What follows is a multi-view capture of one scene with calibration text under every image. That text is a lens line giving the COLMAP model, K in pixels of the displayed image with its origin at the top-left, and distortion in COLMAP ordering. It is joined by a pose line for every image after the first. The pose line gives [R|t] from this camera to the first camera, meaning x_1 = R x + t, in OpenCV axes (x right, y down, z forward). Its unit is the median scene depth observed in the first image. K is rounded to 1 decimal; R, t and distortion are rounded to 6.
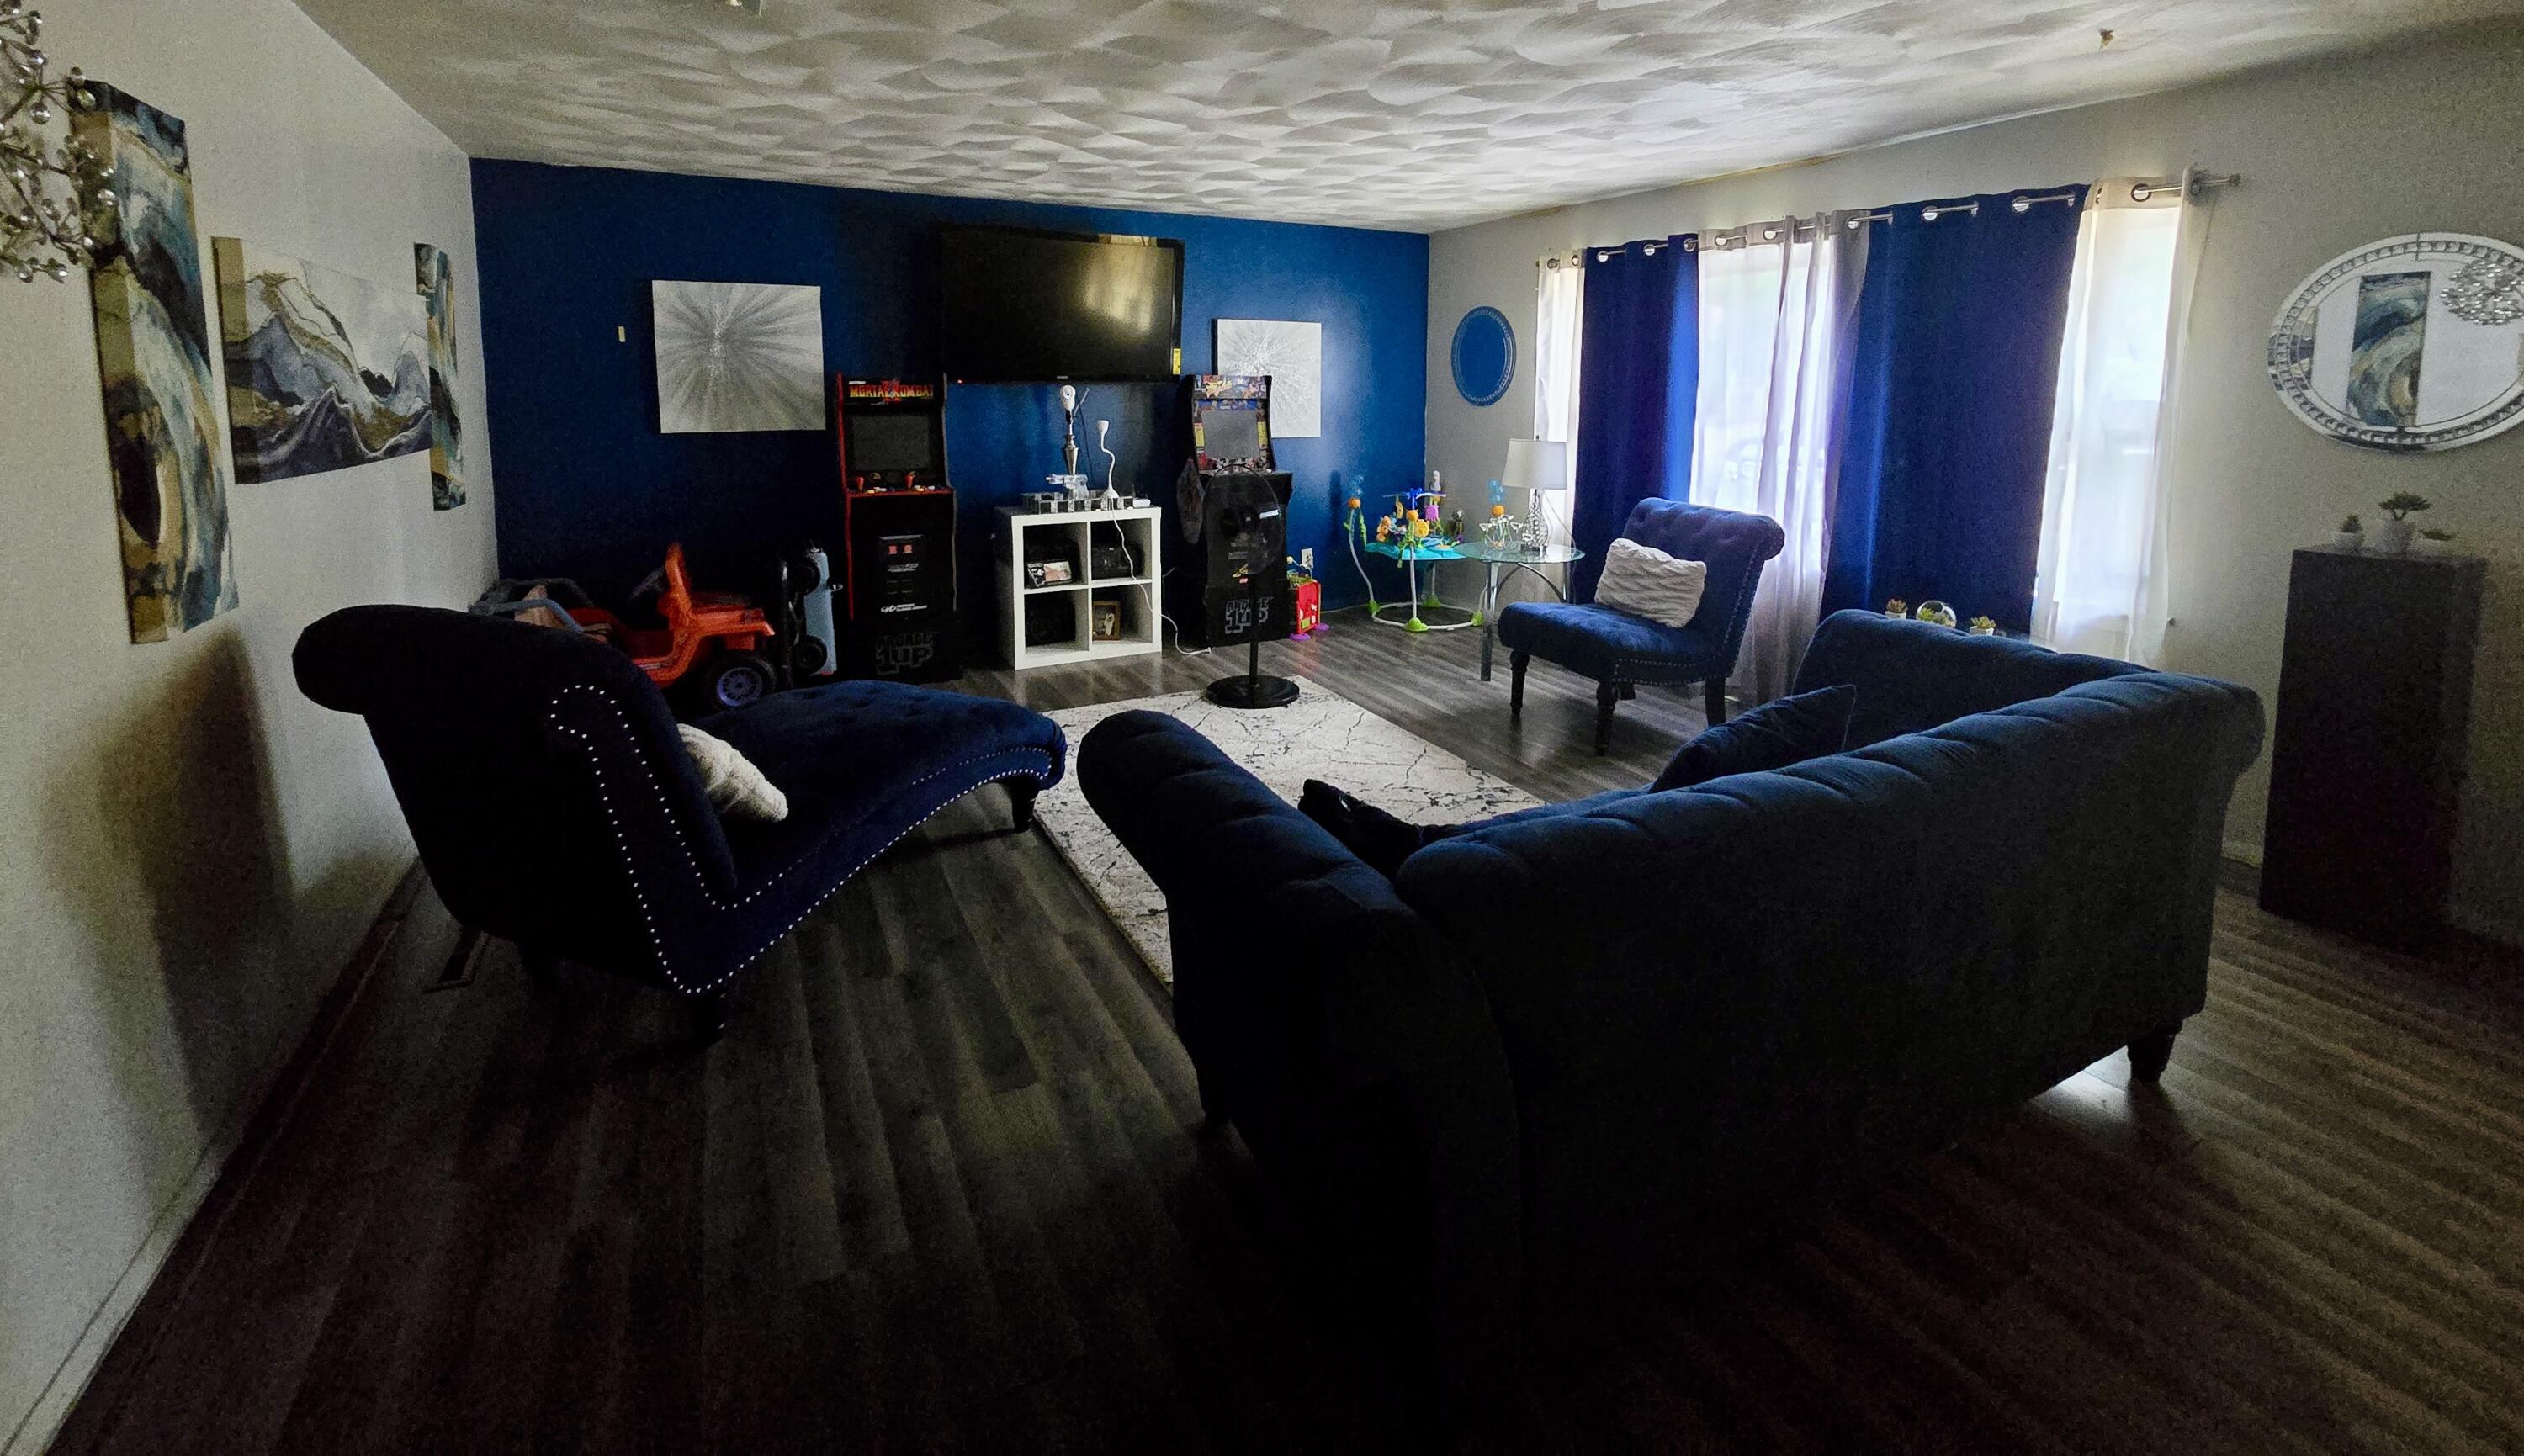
lens RADIAL K [[1045.3, 0, 1273.9], [0, 1045.3, 492.4], [0, 0, 1]] dist [-0.000223, -0.000144]
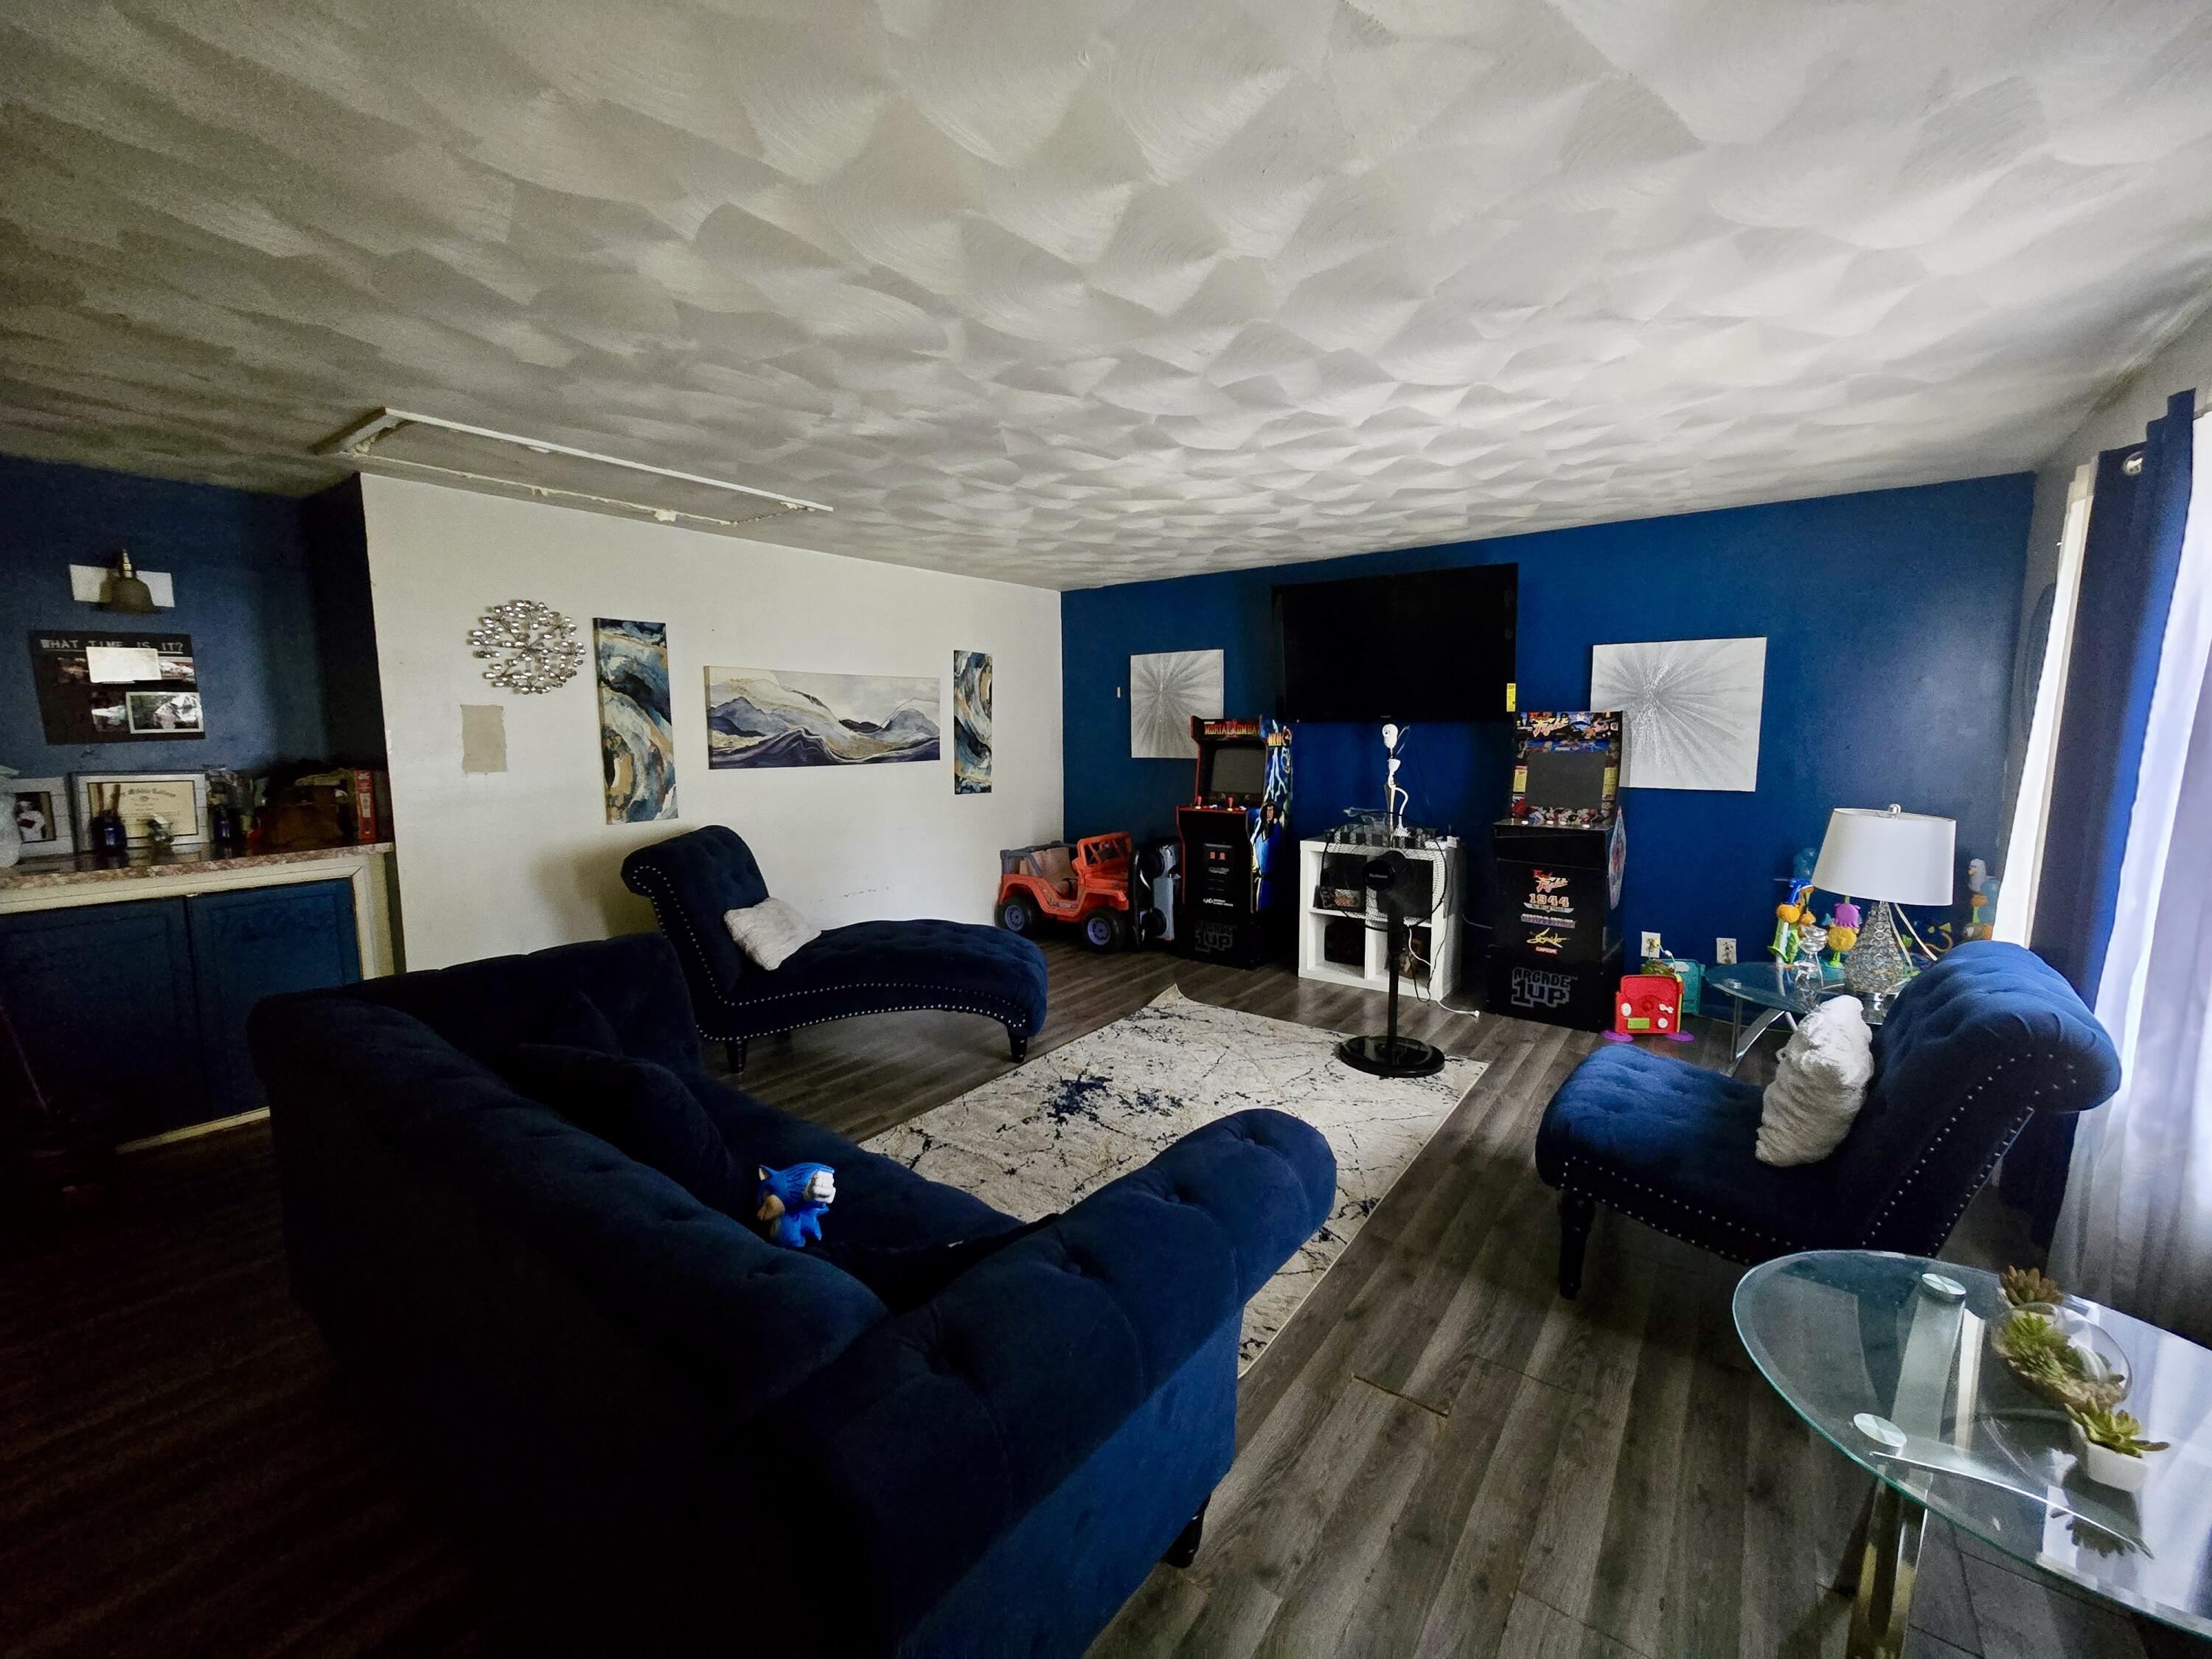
lens RADIAL K [[901.8, 0, 1103.3], [0, 901.8, 821.6], [0, 0, 1]] dist [0.002172, -0.002080]
pose [[0.427721, 0.092080, -0.899209, 0.560861], [-0.085592, 0.994454, 0.061120, -0.040966], [0.899849, 0.050822, 0.433230, 0.409704]]
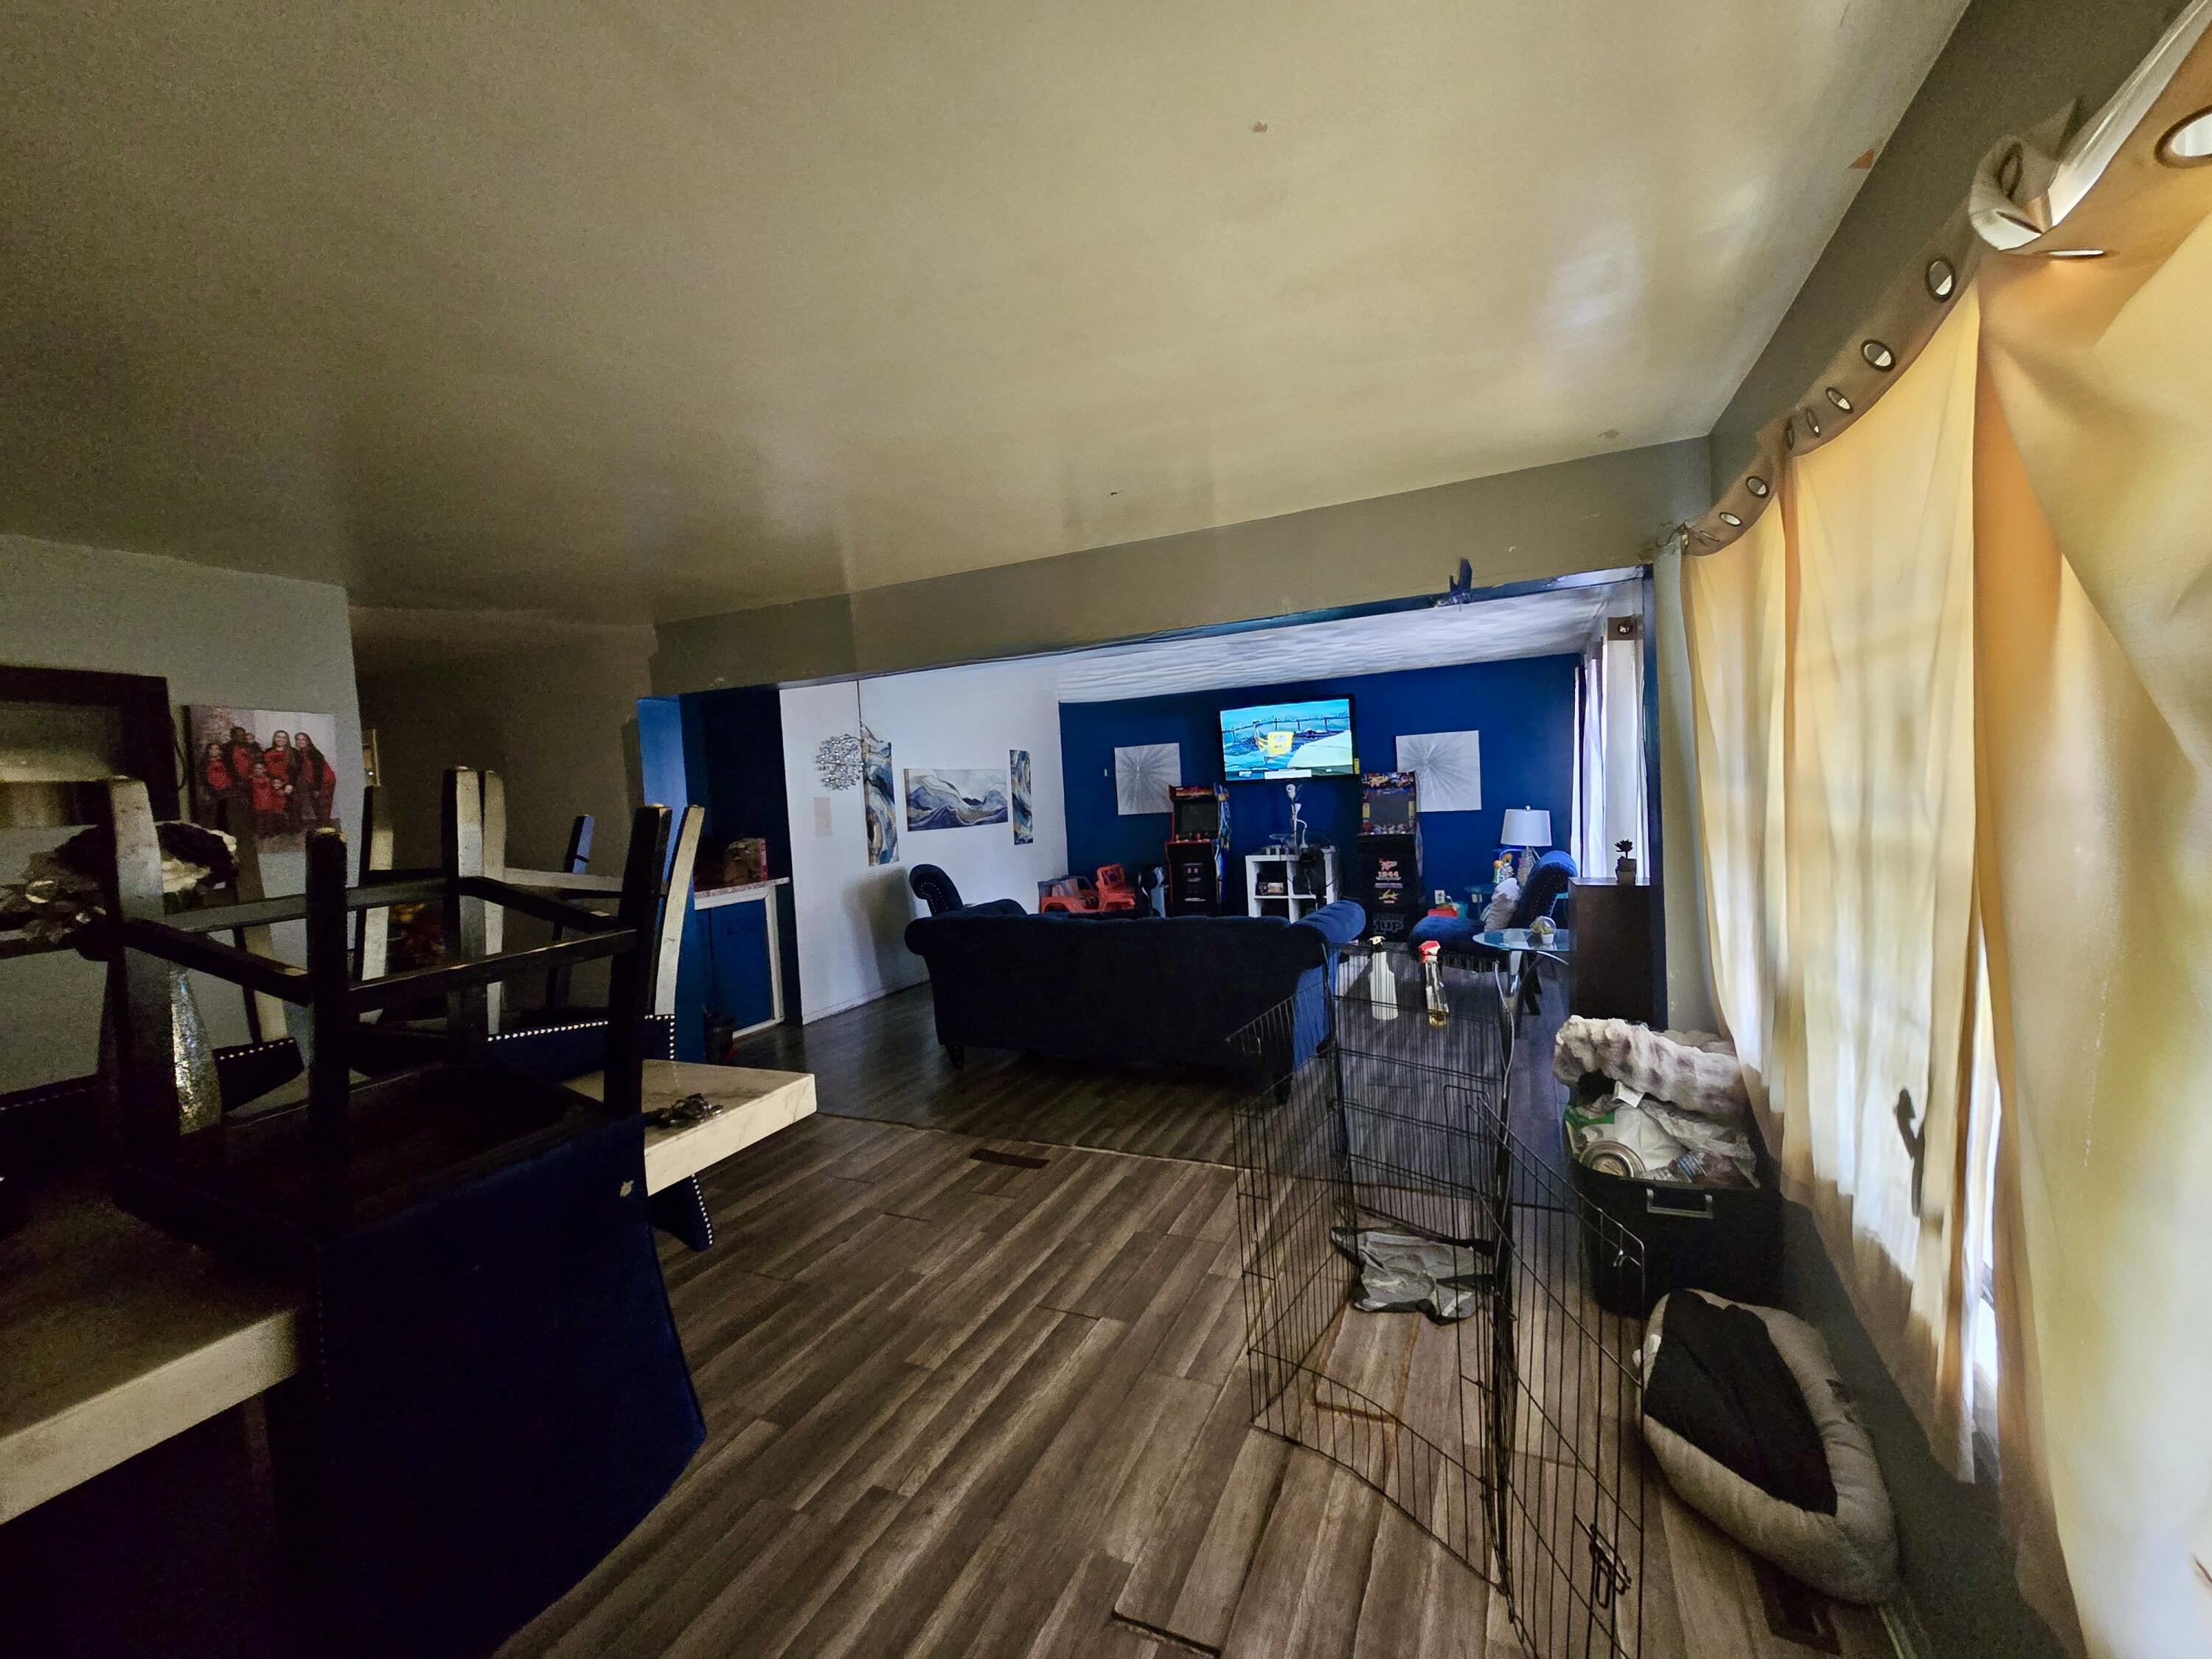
lens RADIAL K [[897.0, 0, 1106.0], [0, 897.0, 829.5], [0, 0, 1]] dist [-0.001720, 0.000292]
pose [[0.606269, -0.002976, -0.795254, 0.936427], [-0.023789, 0.999478, -0.021876, 0.017872], [0.794904, 0.032181, 0.605882, -0.194093]]
